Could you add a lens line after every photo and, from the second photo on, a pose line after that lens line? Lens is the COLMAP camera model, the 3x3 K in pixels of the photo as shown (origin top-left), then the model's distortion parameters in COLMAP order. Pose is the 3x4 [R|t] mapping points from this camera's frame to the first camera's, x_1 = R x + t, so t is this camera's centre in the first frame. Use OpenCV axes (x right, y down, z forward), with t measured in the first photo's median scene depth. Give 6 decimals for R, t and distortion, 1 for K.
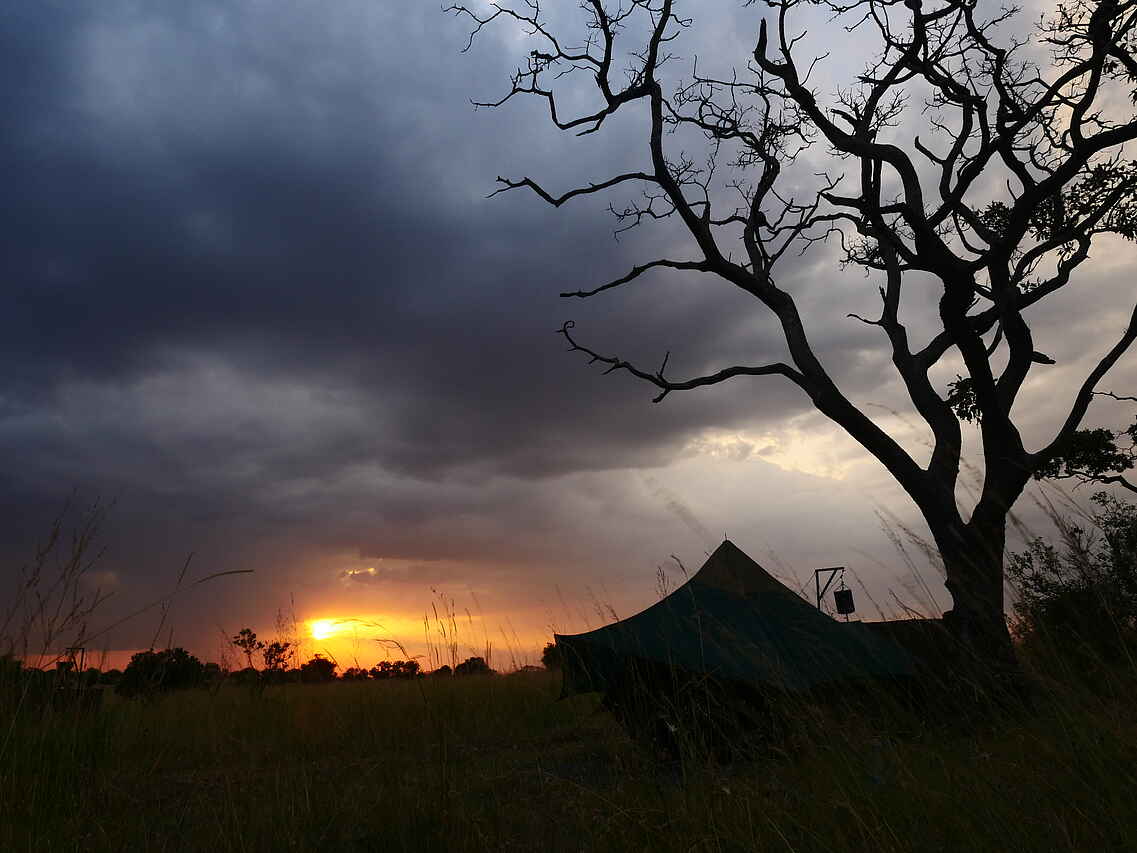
lens RADIAL K [[803.1, 0, 565.3], [0, 803.1, 425.2], [0, 0, 1]] dist [-0.005398, -0.001591]
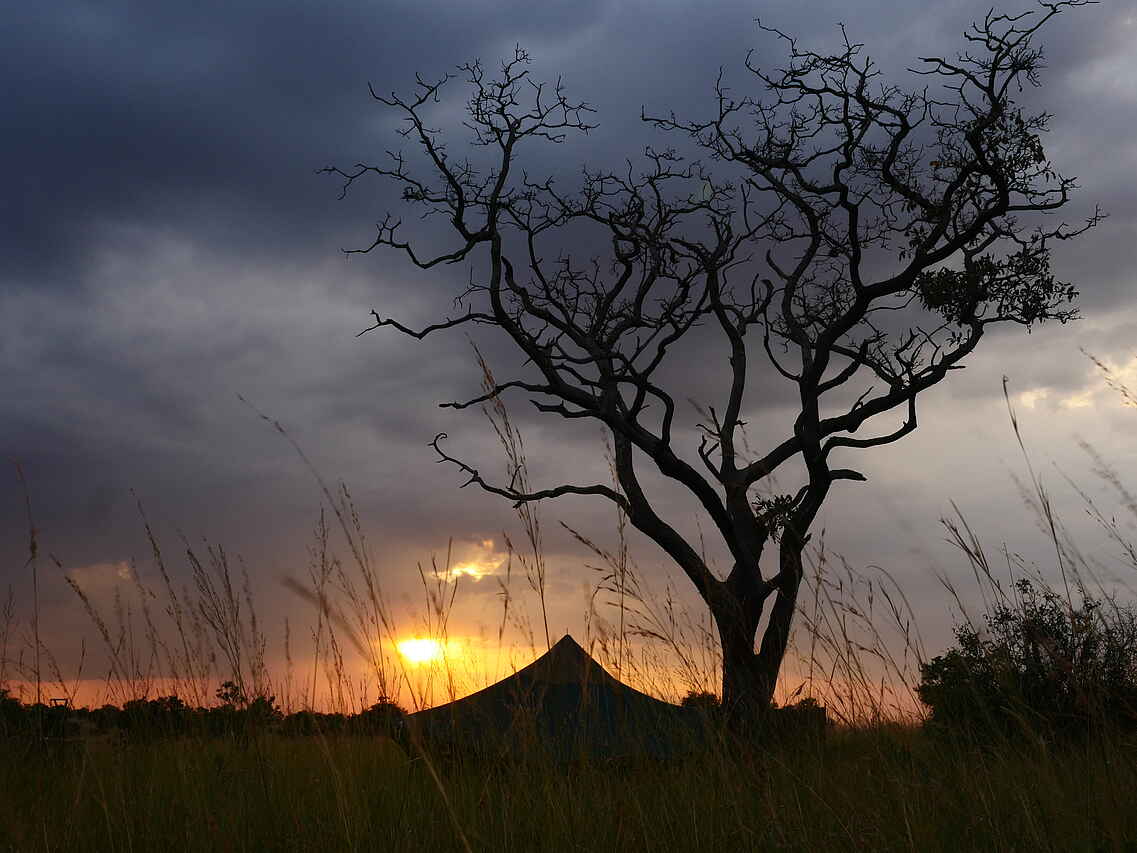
lens RADIAL K [[1258.1, 0, 570.1], [0, 1258.1, 426.9], [0, 0, 1]] dist [0.028263, 0.000000]
pose [[0.983742, -0.003280, -0.179560, 0.511329], [0.014512, 0.998015, 0.061275, -0.251346], [0.179002, -0.062885, 0.981837, -0.708128]]
